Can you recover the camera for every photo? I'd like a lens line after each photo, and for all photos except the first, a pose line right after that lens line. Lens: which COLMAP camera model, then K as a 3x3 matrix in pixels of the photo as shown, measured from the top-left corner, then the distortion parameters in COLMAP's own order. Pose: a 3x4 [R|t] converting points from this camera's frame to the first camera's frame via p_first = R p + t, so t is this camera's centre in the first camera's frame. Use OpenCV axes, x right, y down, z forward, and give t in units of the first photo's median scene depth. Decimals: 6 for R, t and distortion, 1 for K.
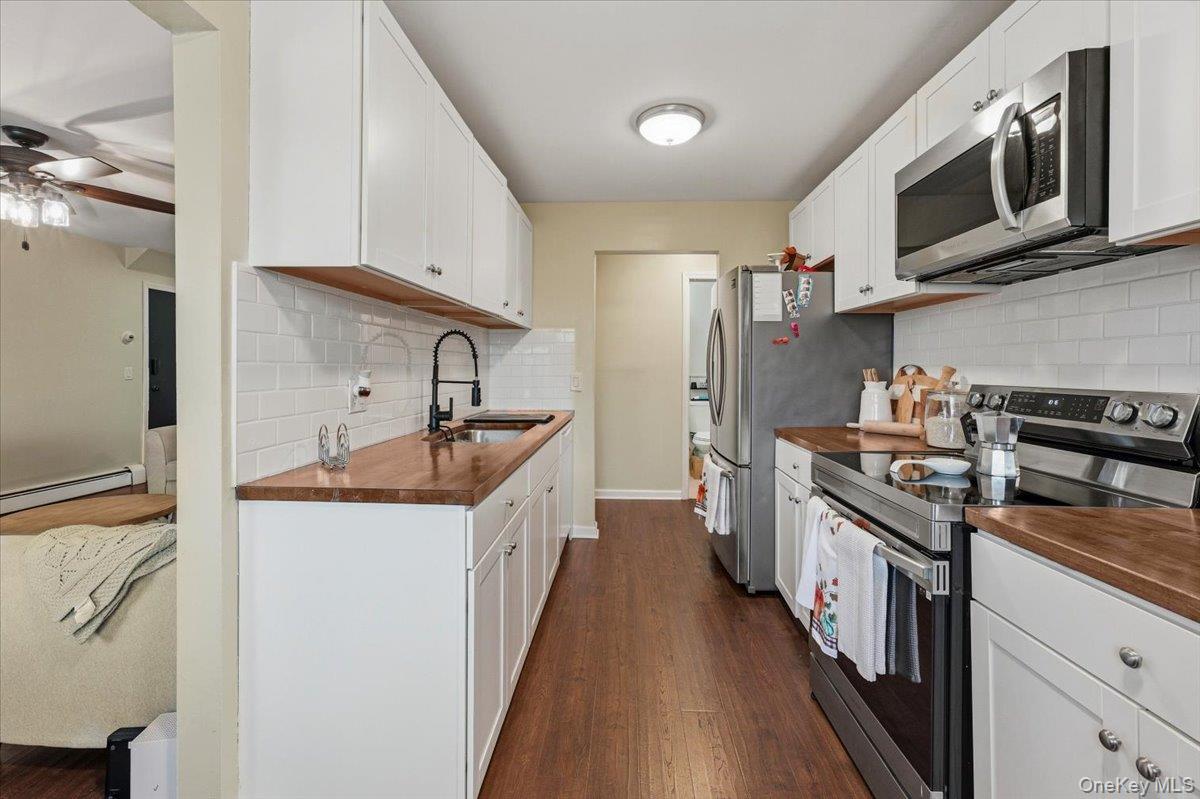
lens RADIAL K [[508.4, 0, 597.6], [0, 508.4, 375.9], [0, 0, 1]] dist [0.001015, 0.000524]
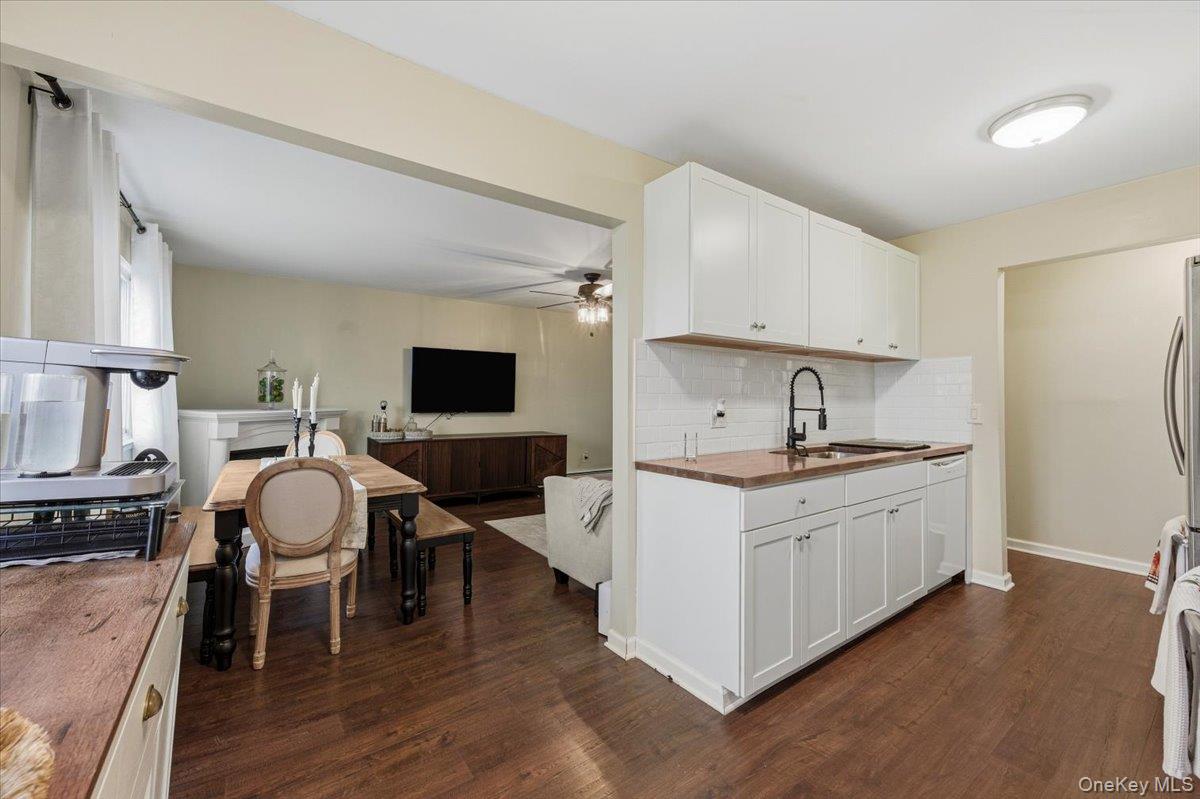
lens RADIAL K [[484.0, 0, 602.1], [0, 484.0, 401.6], [0, 0, 1]] dist [-0.024951, 0.000146]
pose [[0.635122, 0.001046, -0.772412, 0.298749], [-0.011844, 0.999895, -0.008385, 0.008682], [0.772321, 0.014474, 0.635067, -0.109501]]
